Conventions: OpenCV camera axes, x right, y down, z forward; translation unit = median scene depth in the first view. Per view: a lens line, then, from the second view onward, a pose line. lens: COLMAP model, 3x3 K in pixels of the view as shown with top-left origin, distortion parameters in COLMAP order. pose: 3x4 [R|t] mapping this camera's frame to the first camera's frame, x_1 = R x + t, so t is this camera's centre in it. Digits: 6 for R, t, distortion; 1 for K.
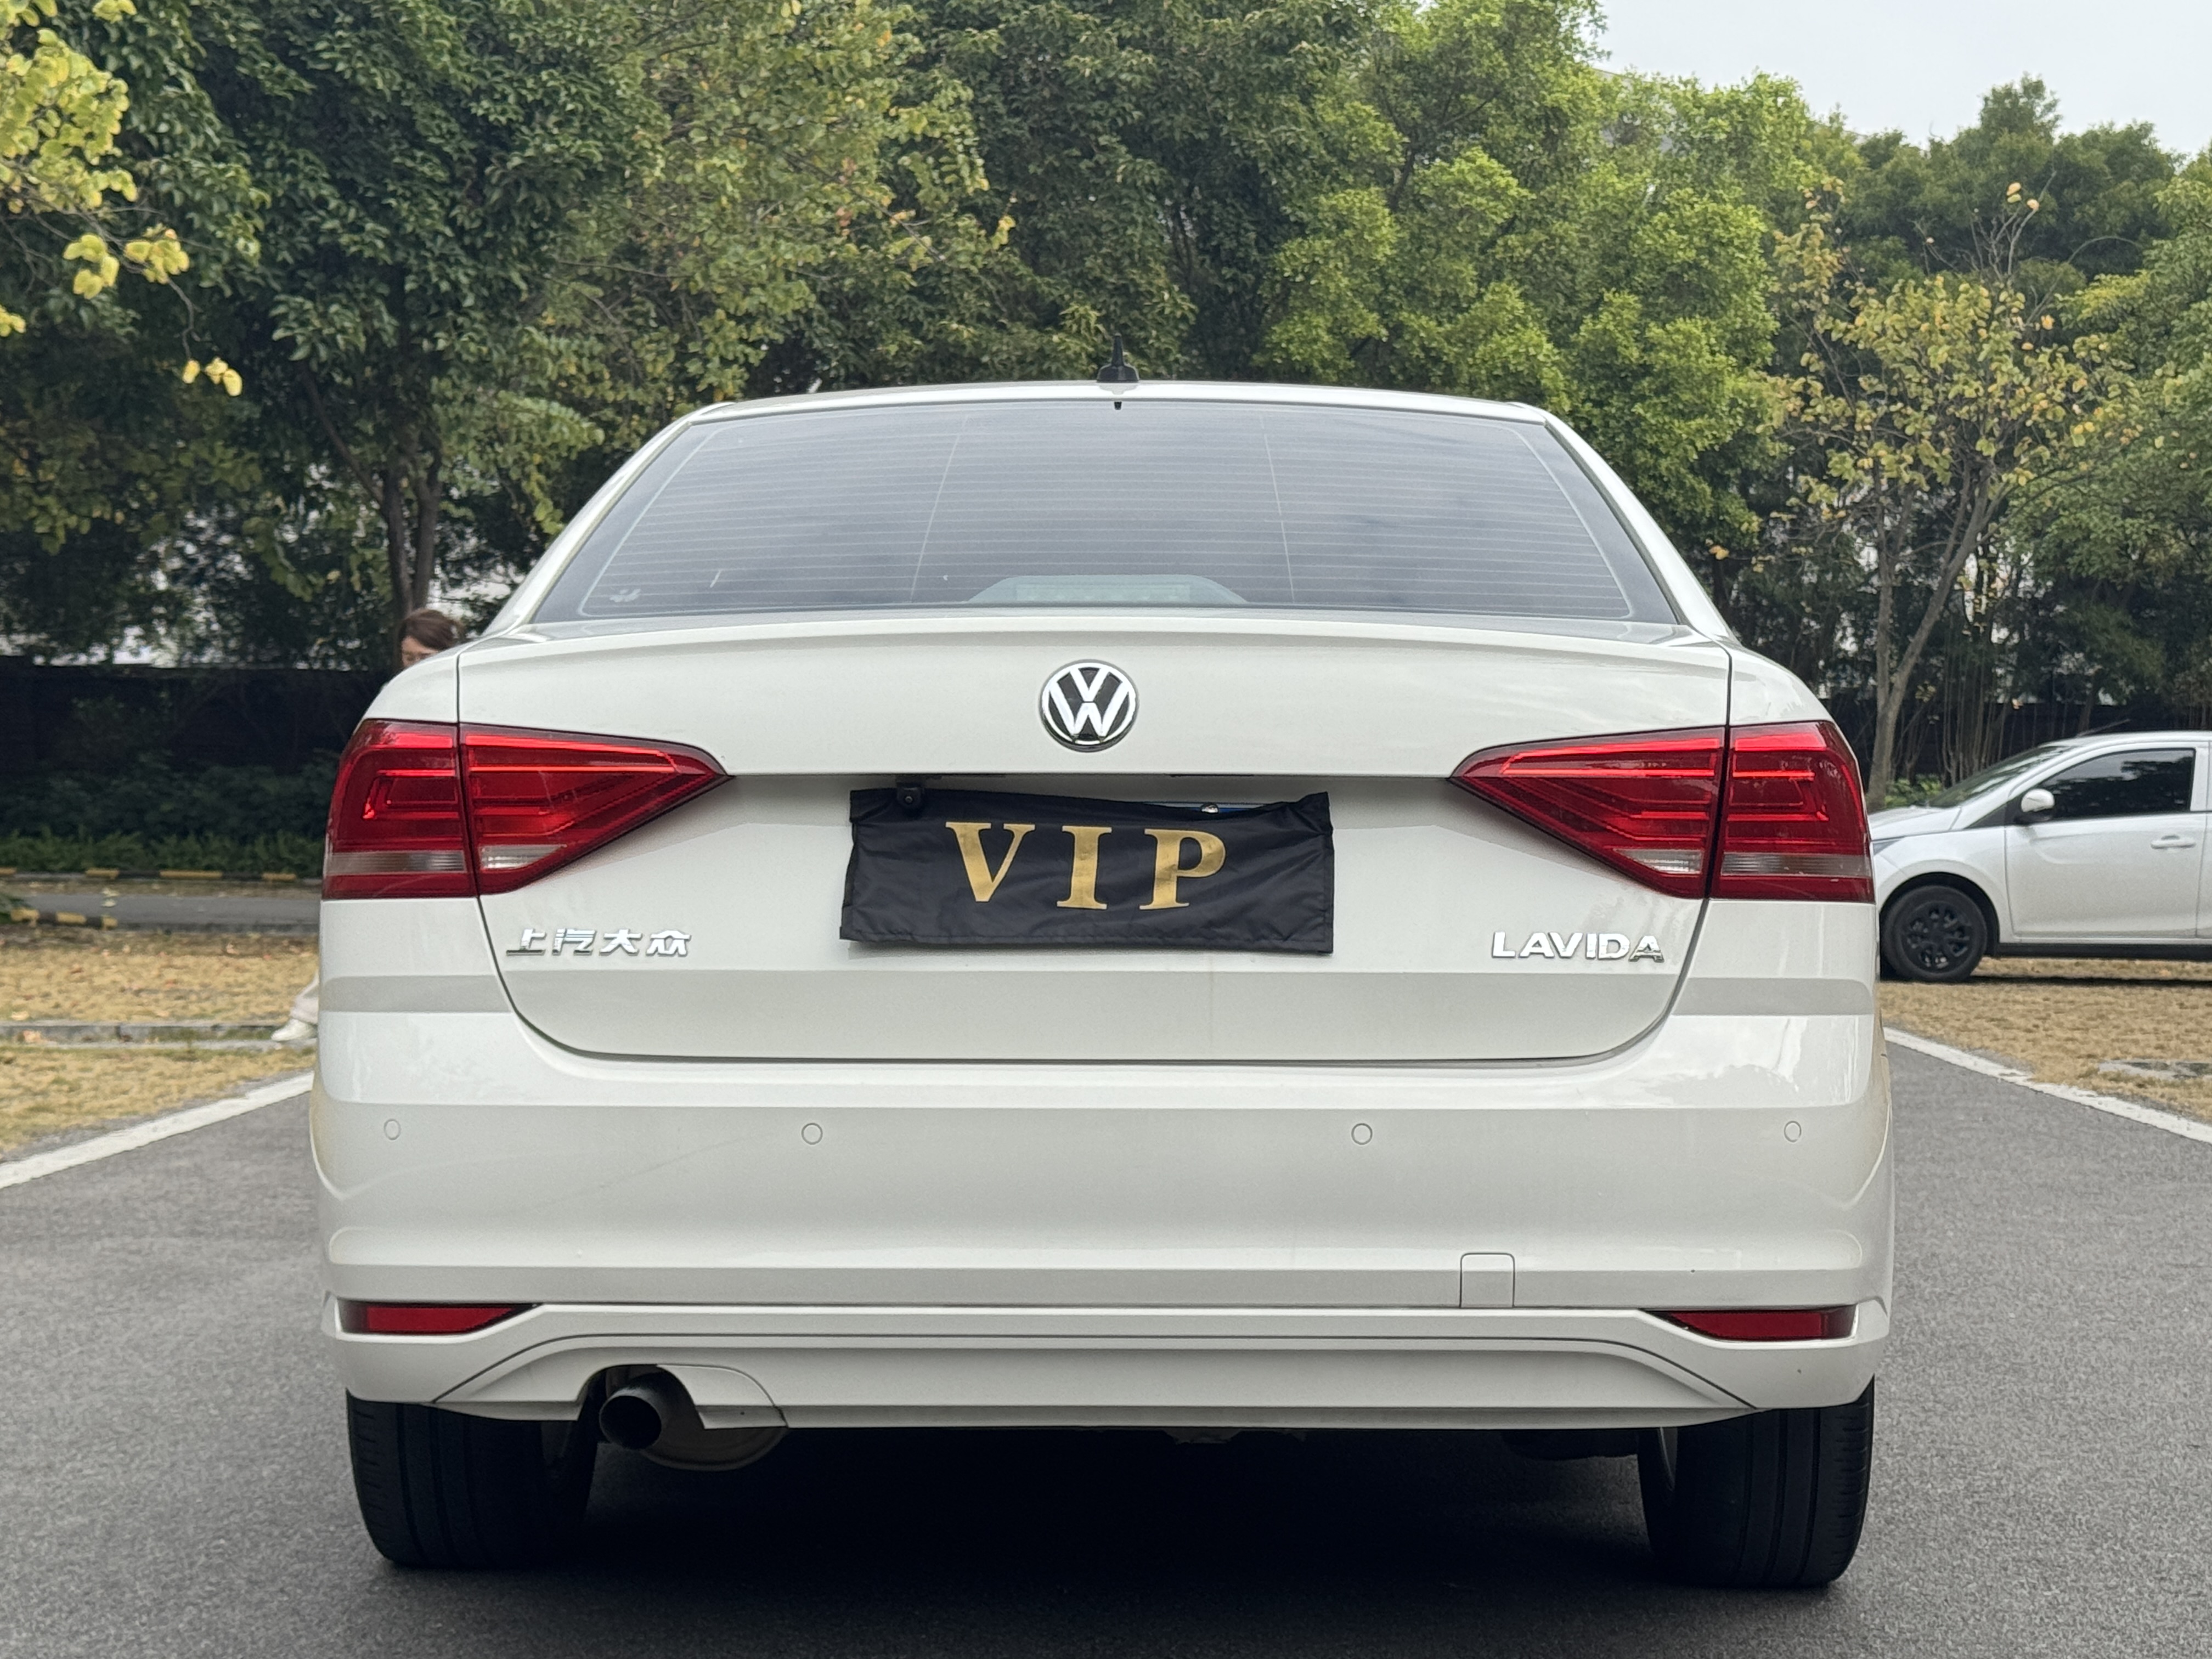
lens RADIAL K [[4141.3, 0, 1112.9], [0, 4141.3, 833.9], [0, 0, 1]] dist [0.027641, 0.000000]
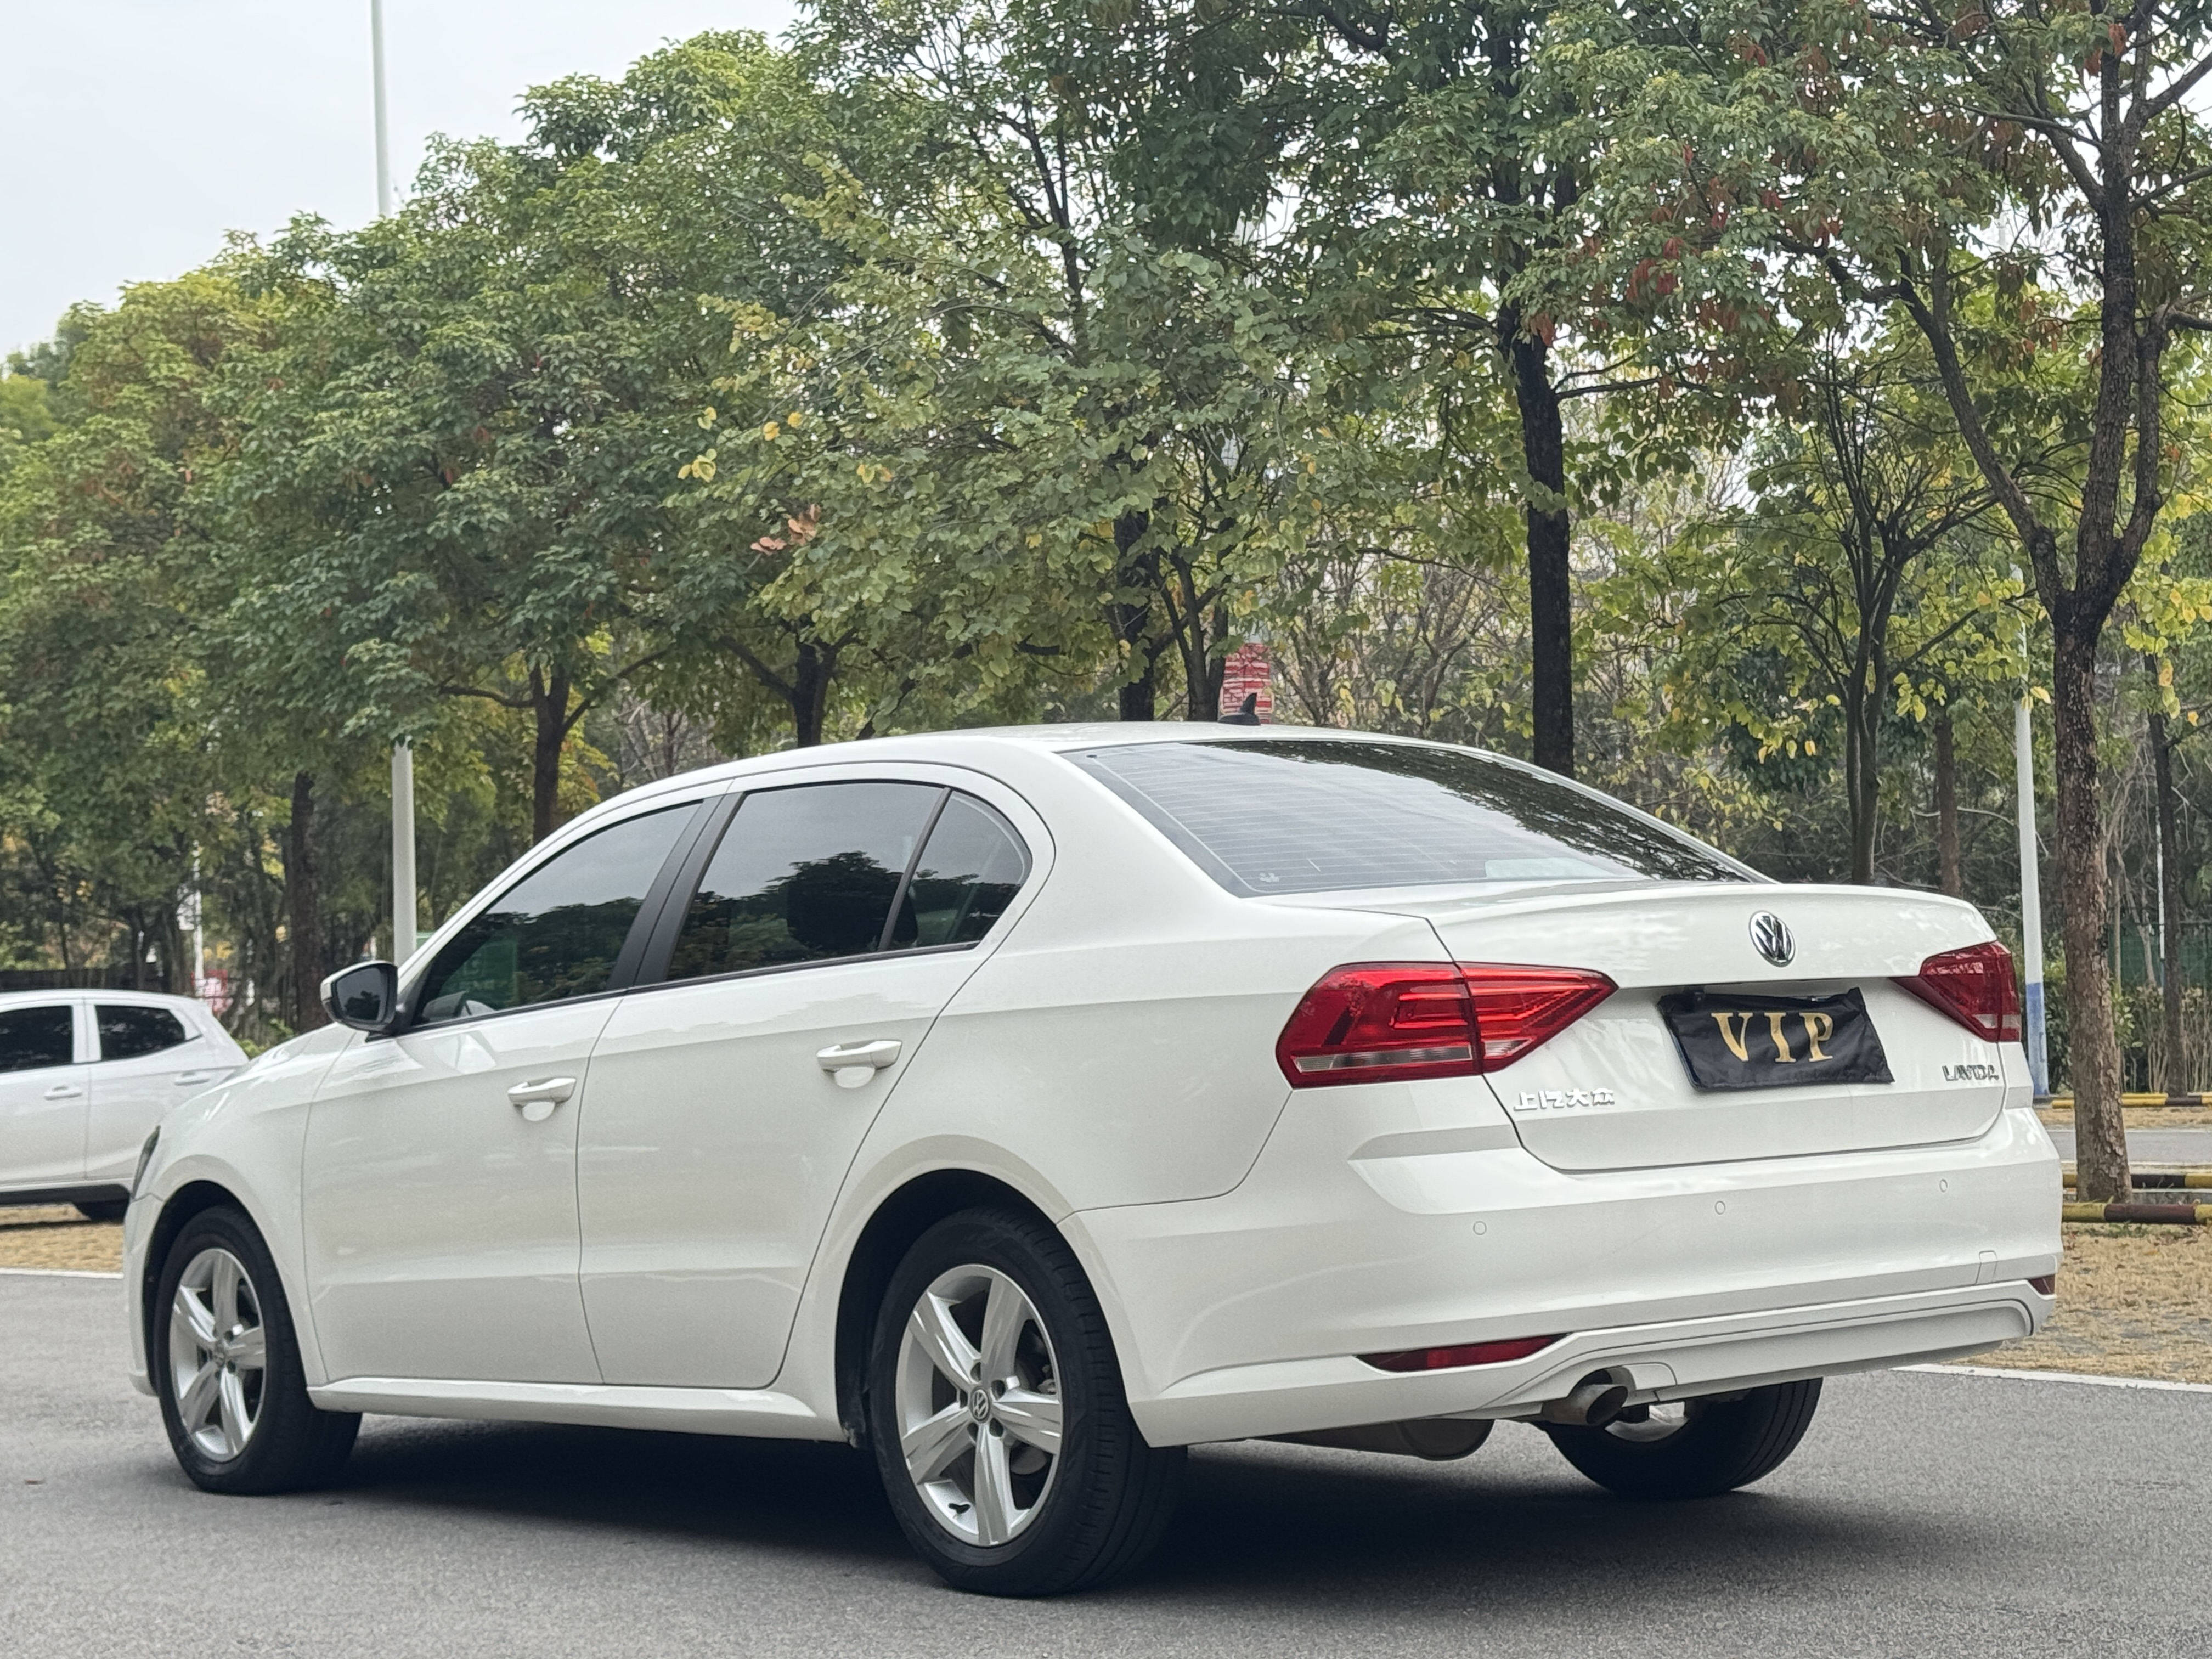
lens RADIAL K [[4141.3, 0, 1104.6], [0, 4141.3, 827.3], [0, 0, 1]] dist [0.027641, 0.000000]
pose [[0.760337, -0.007926, 0.649481, -1.260258], [0.052145, 0.997443, -0.048872, -0.008458], [-0.647433, 0.071026, 0.758806, -0.074866]]
